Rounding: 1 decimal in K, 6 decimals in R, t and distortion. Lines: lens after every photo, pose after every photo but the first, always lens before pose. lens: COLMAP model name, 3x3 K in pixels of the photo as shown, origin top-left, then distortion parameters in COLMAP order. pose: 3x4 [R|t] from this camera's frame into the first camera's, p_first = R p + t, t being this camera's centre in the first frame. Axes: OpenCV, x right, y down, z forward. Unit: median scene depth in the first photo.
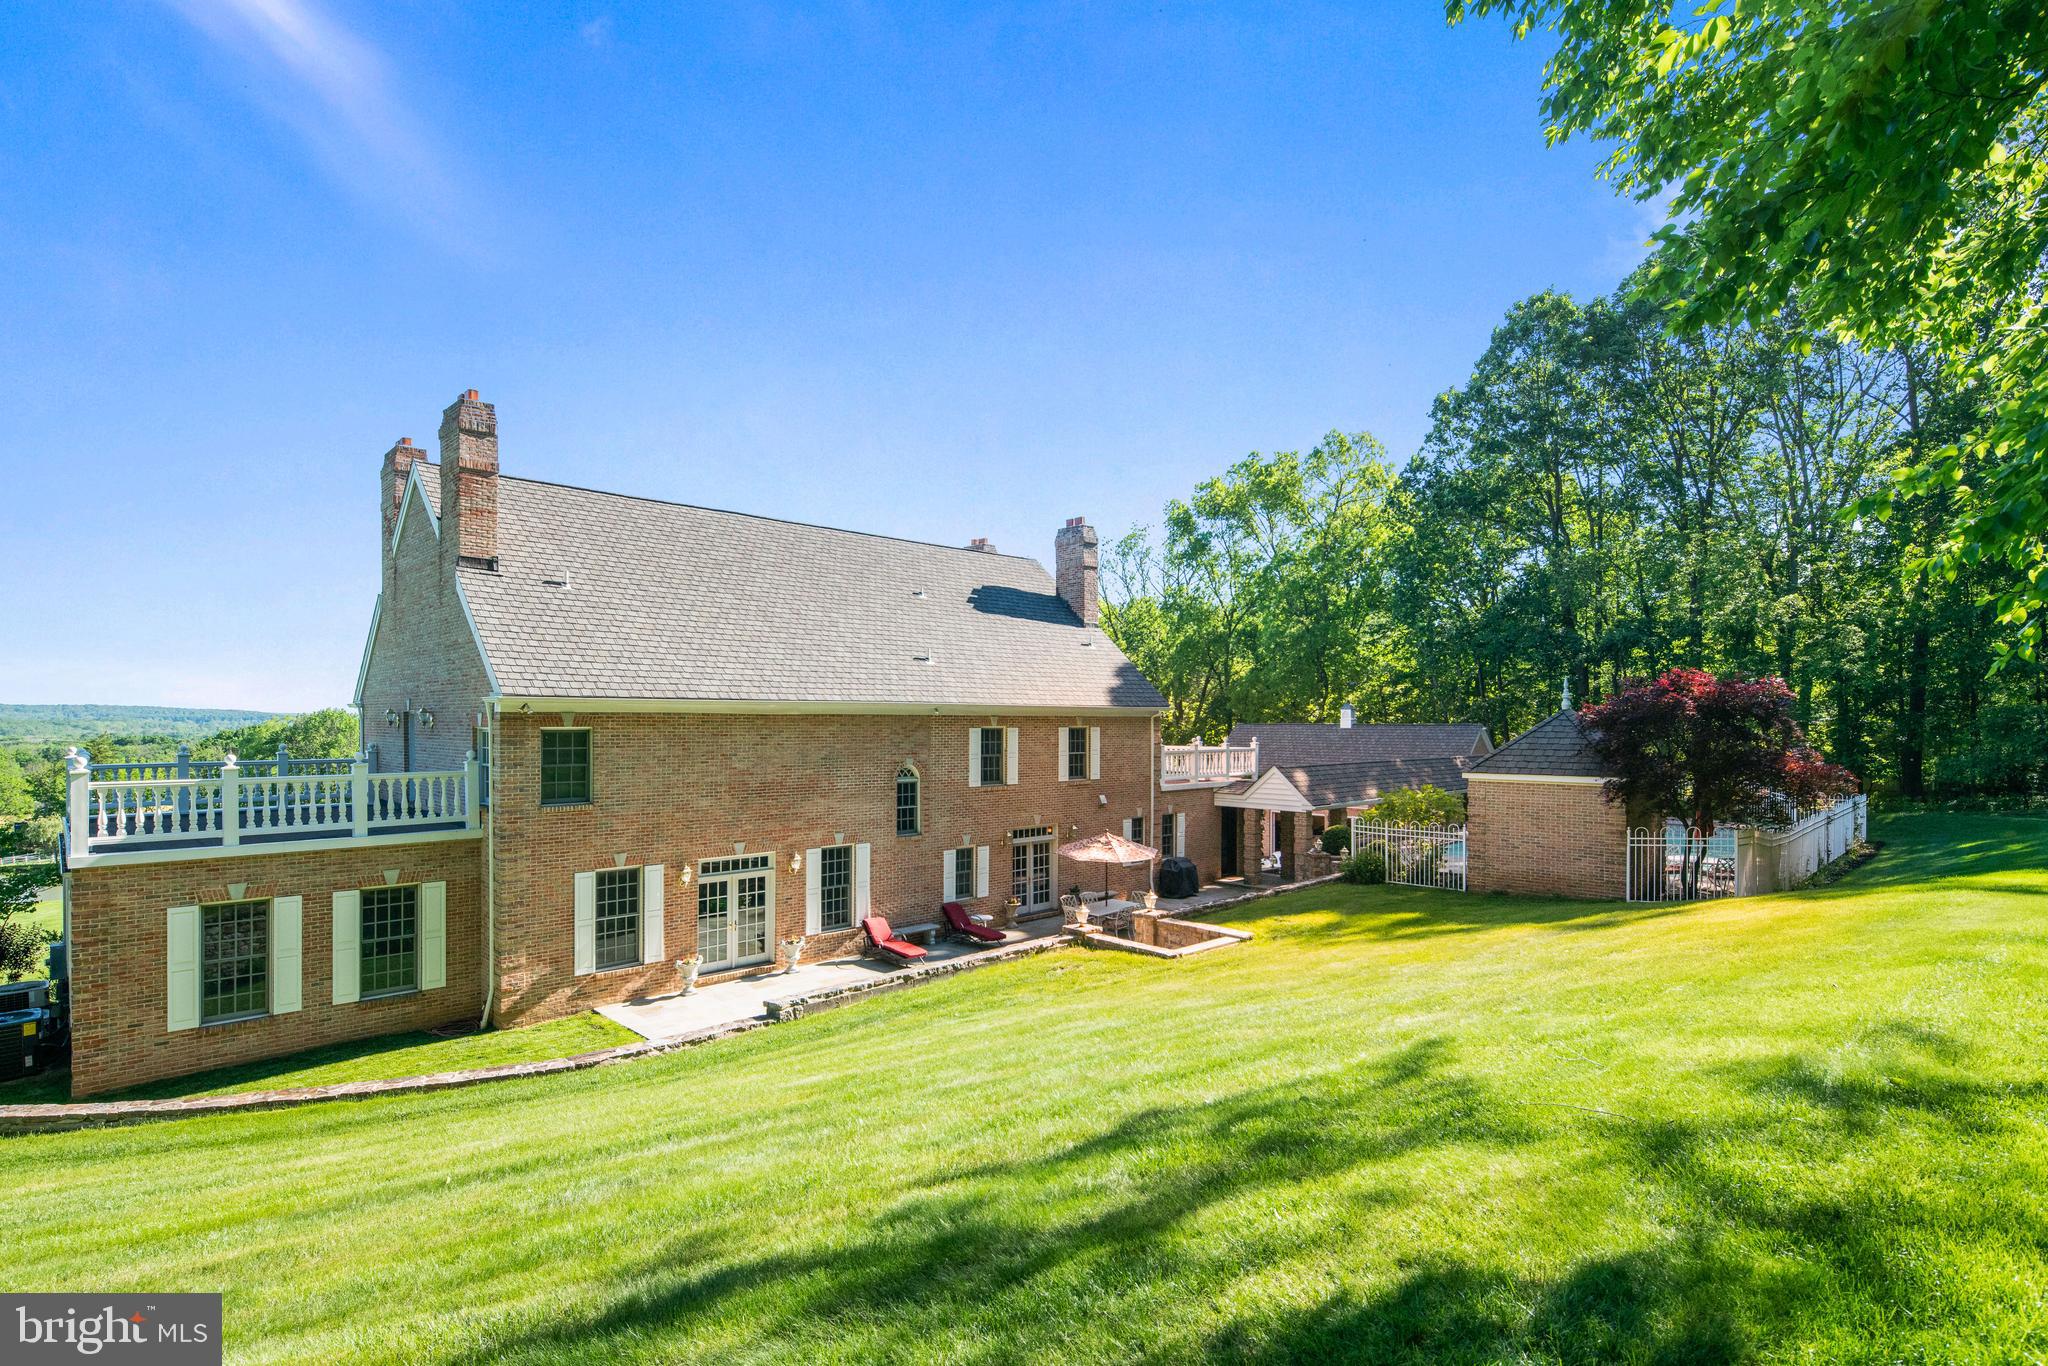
lens RADIAL K [[972.3, 0, 1002.7], [0, 972.3, 769.6], [0, 0, 1]] dist [-0.001139, -0.001447]
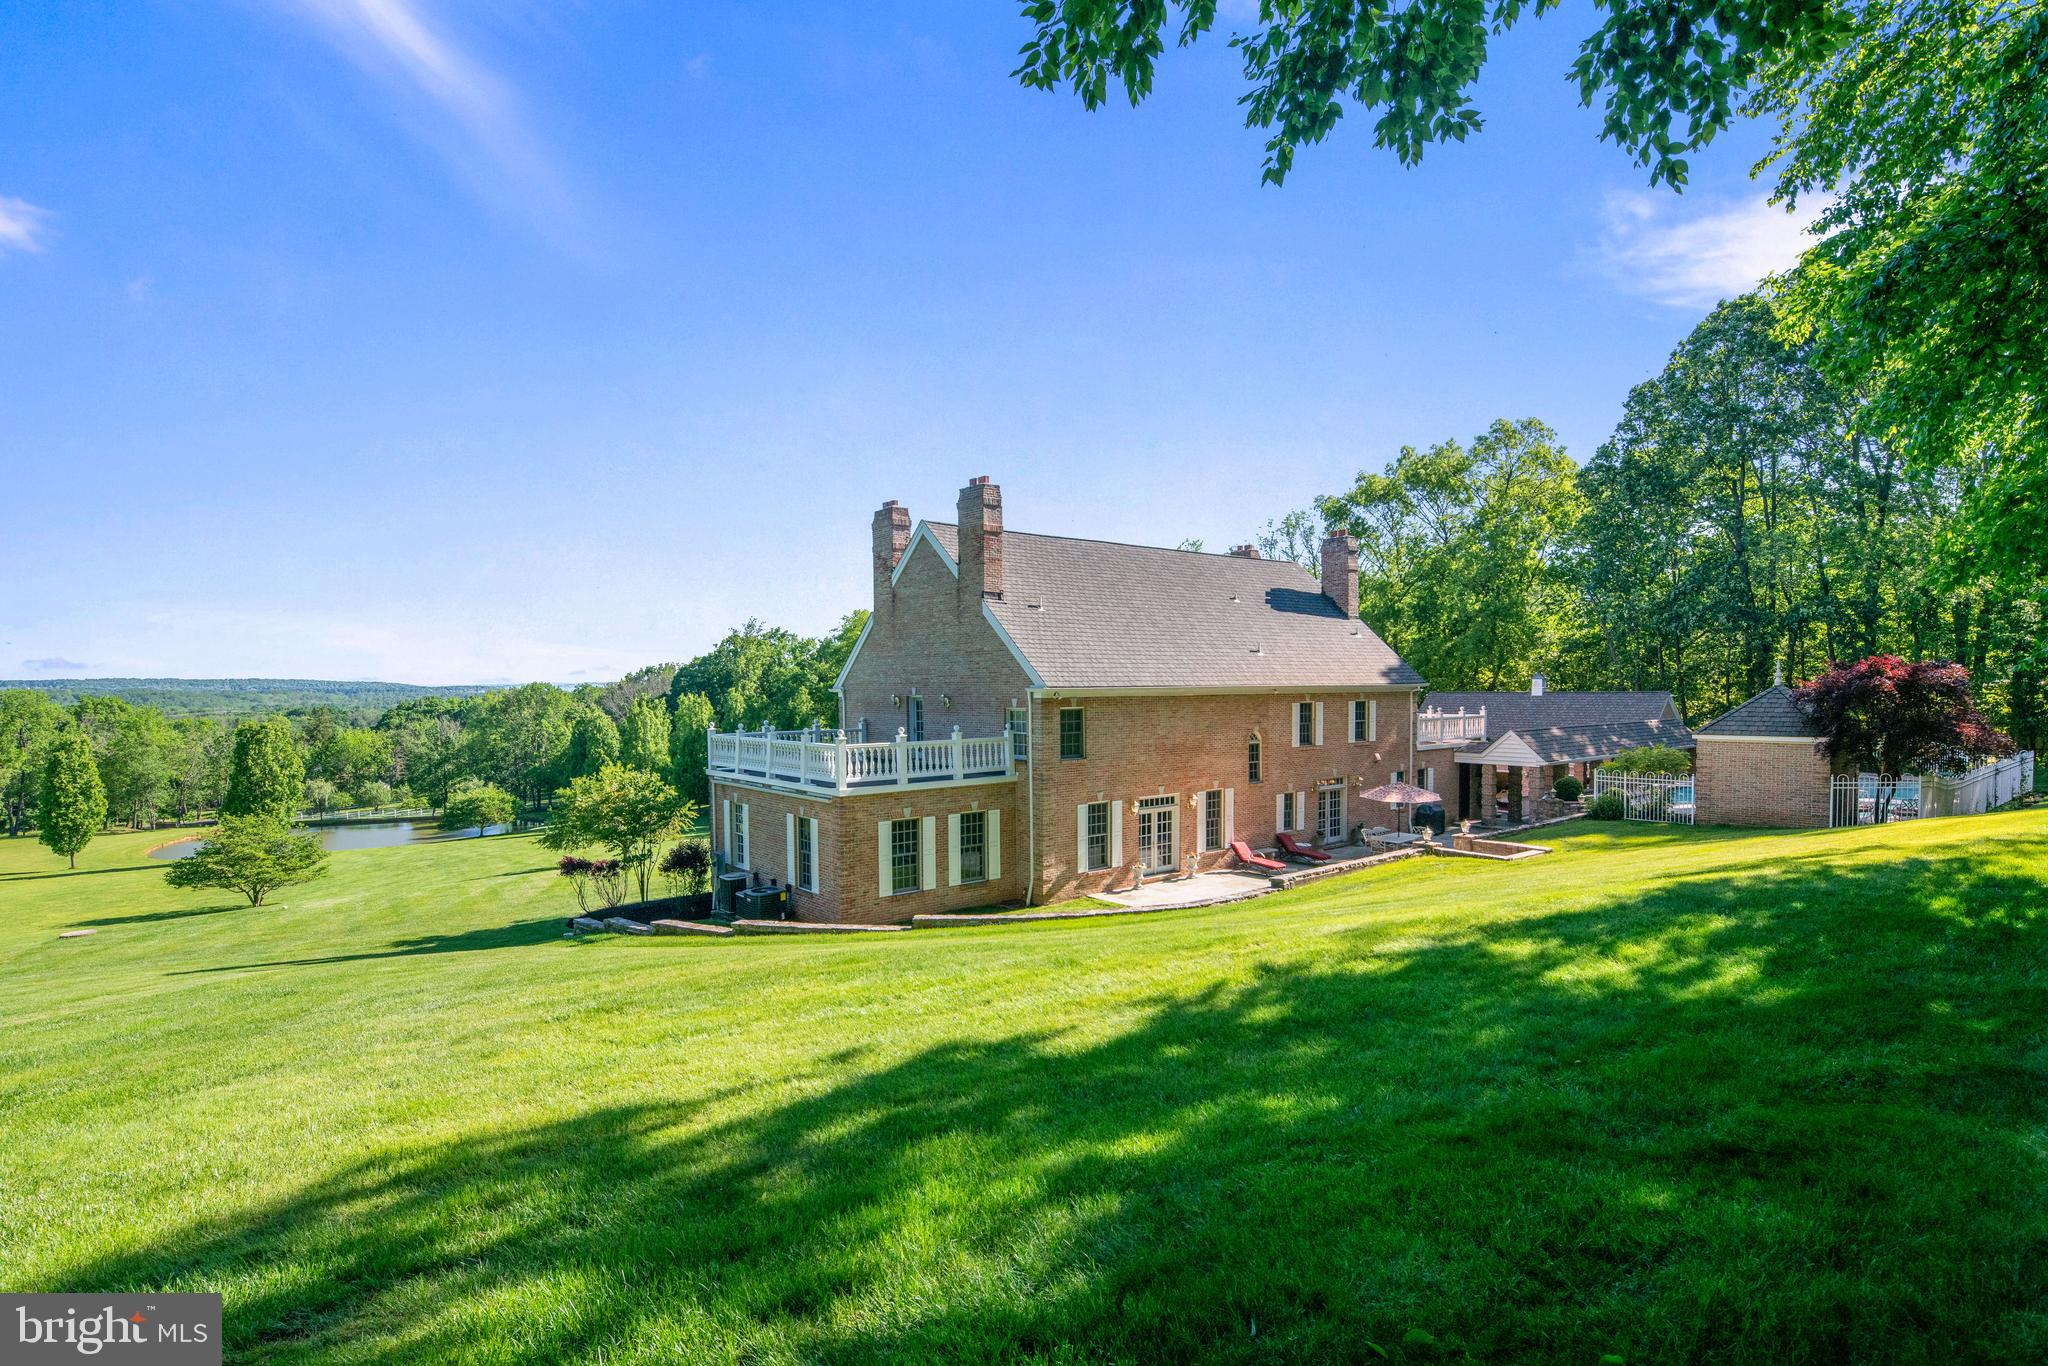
lens RADIAL K [[972.3, 0, 1002.7], [0, 972.3, 769.6], [0, 0, 1]] dist [-0.001139, -0.001447]
pose [[0.994995, -0.001810, -0.099910, -0.337634], [0.005436, 0.999336, 0.036035, -0.002063], [0.099778, -0.036398, 0.994344, -0.417270]]
